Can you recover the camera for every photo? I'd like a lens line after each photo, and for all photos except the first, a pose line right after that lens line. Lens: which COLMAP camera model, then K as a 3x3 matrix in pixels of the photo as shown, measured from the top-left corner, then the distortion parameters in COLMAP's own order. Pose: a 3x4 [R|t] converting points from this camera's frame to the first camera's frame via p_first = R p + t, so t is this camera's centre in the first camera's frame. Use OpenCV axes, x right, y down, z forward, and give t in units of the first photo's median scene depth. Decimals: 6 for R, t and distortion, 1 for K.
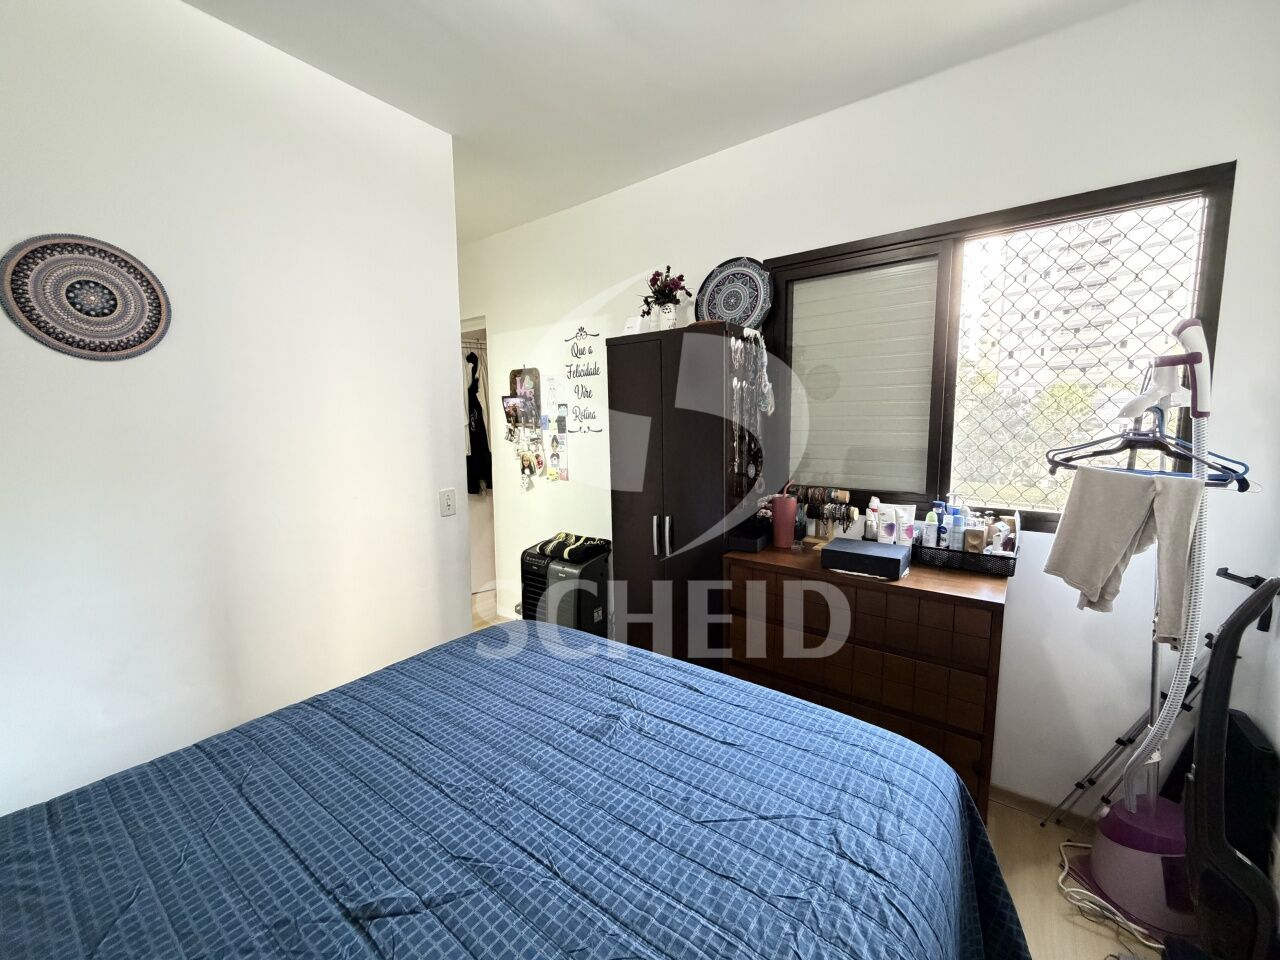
lens RADIAL K [[510.2, 0, 636.4], [0, 510.2, 480.0], [0, 0, 1]] dist [-0.000051, 0.000234]
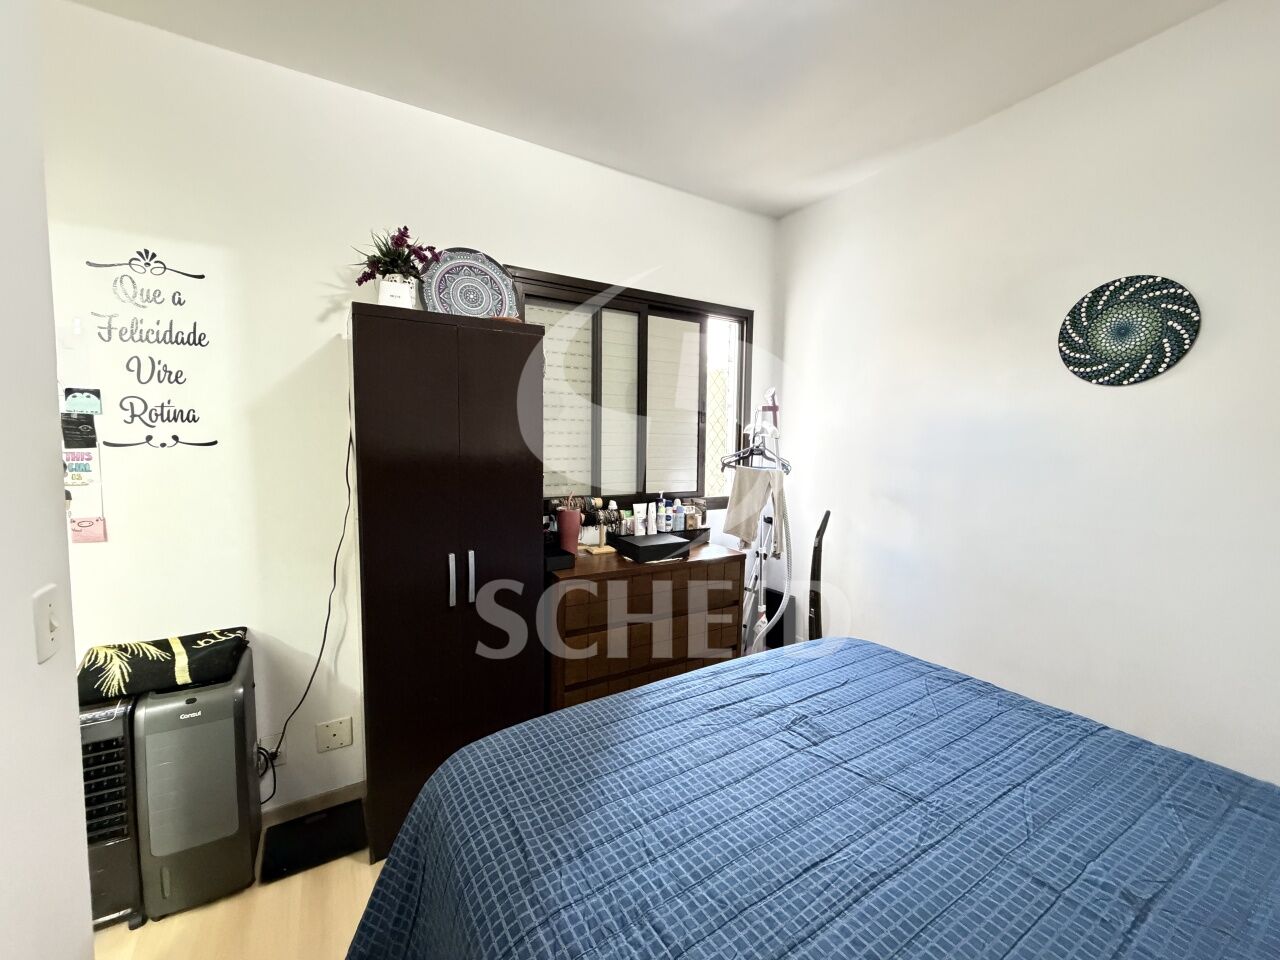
lens RADIAL K [[510.2, 0, 636.4], [0, 510.2, 480.0], [0, 0, 1]] dist [-0.000051, 0.000234]
pose [[0.384541, -0.052563, 0.921610, -0.604936], [0.091545, 0.995627, 0.018587, -0.031580], [-0.918557, 0.077221, 0.387671, 0.487518]]
